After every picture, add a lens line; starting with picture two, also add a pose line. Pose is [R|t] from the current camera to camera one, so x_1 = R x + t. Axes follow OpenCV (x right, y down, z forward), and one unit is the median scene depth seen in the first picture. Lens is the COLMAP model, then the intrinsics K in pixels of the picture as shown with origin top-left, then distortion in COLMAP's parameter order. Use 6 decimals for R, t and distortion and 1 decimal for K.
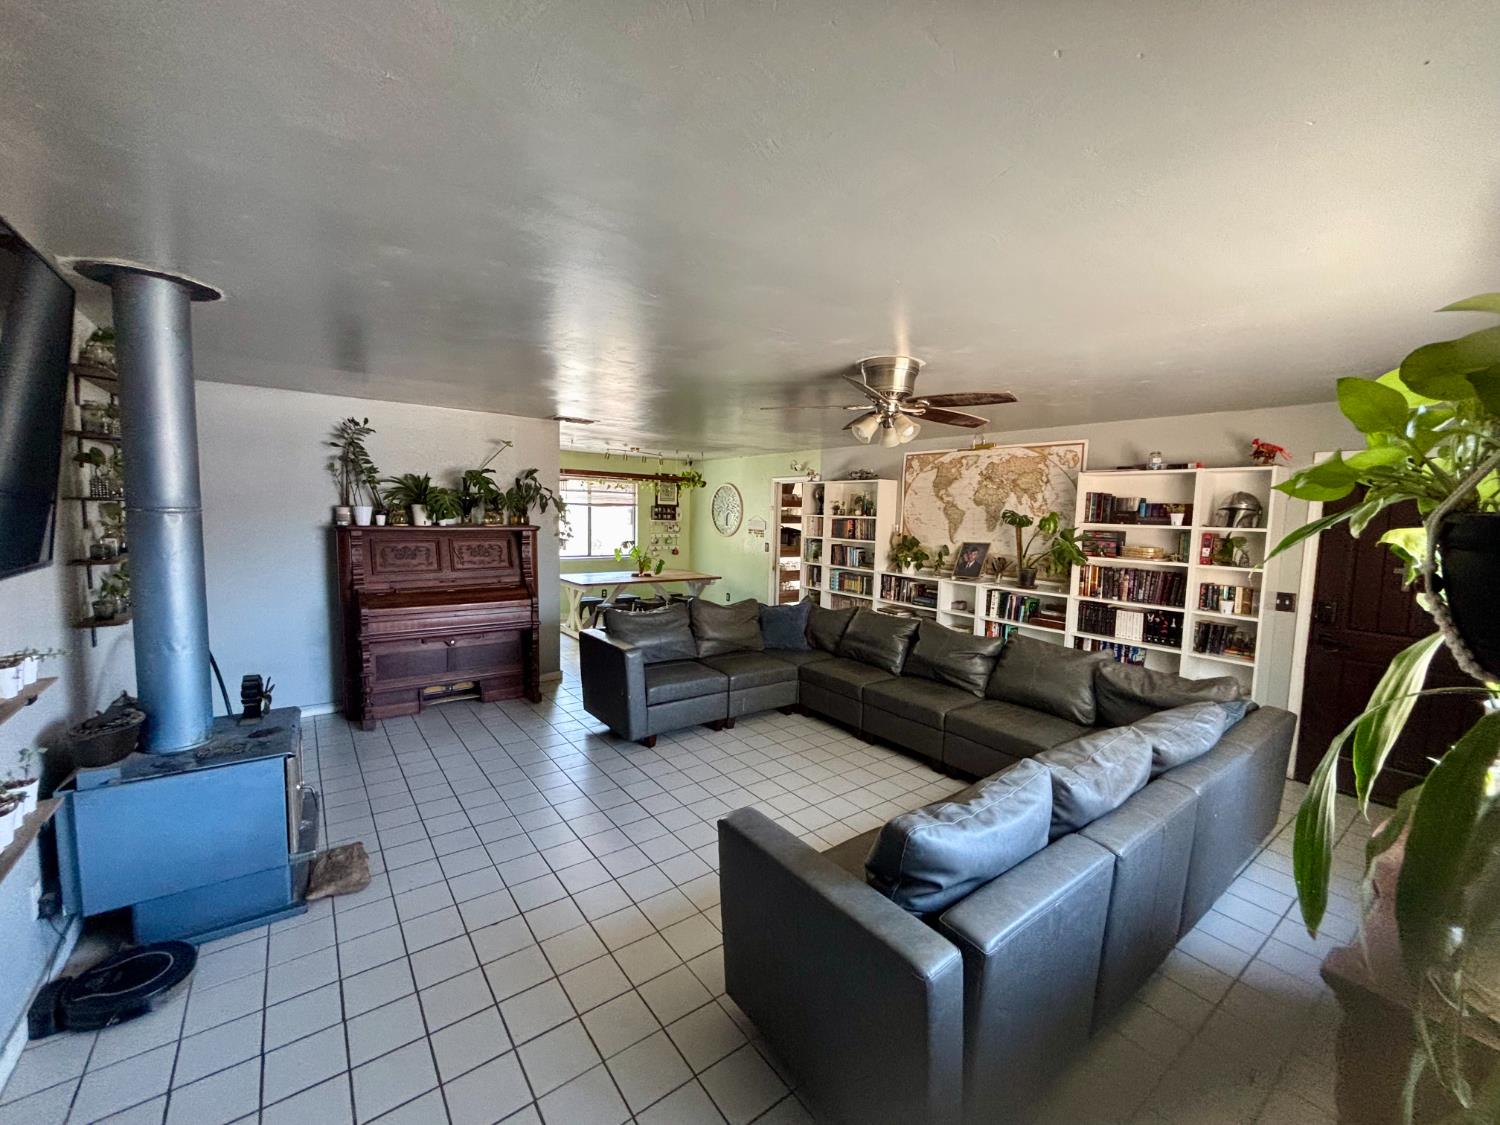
lens RADIAL K [[606.1, 0, 748.2], [0, 606.1, 559.6], [0, 0, 1]] dist [0.021961, -0.000118]
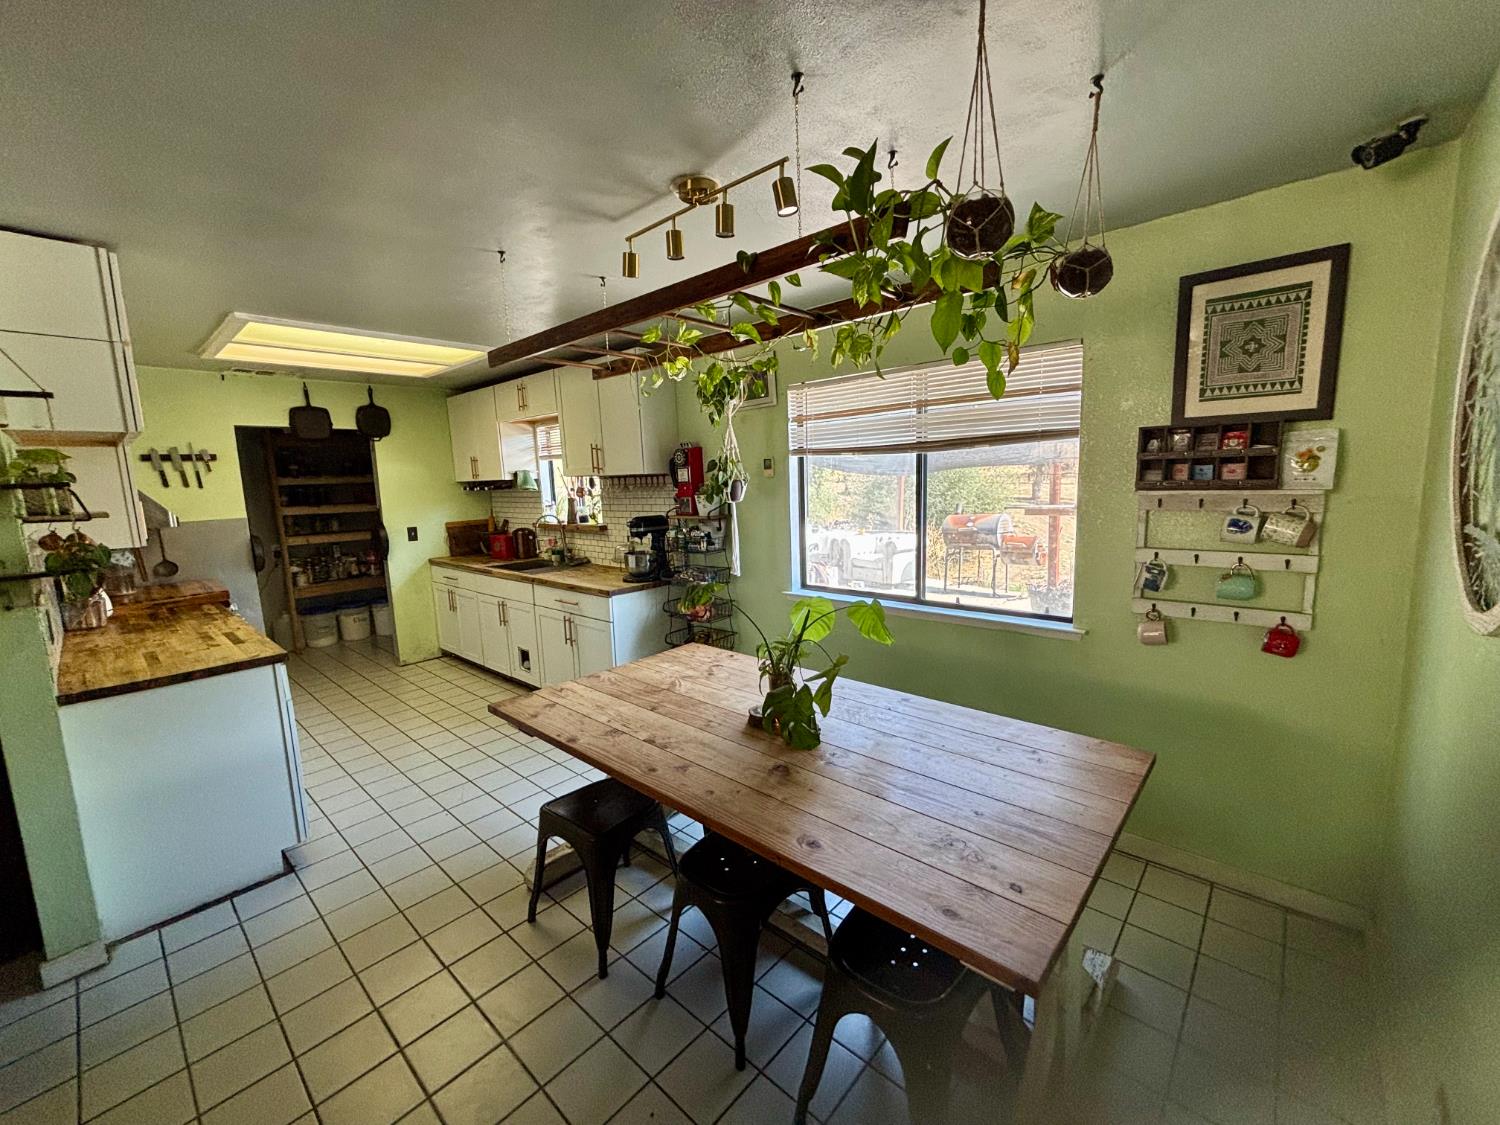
lens RADIAL K [[604.7, 0, 743.1], [0, 604.7, 560.7], [0, 0, 1]] dist [-0.000608, -0.000006]
pose [[0.190782, 0.107301, -0.975750, 0.072764], [-0.041831, 0.993994, 0.101128, -0.090568], [0.980741, 0.021523, 0.194125, 1.318534]]
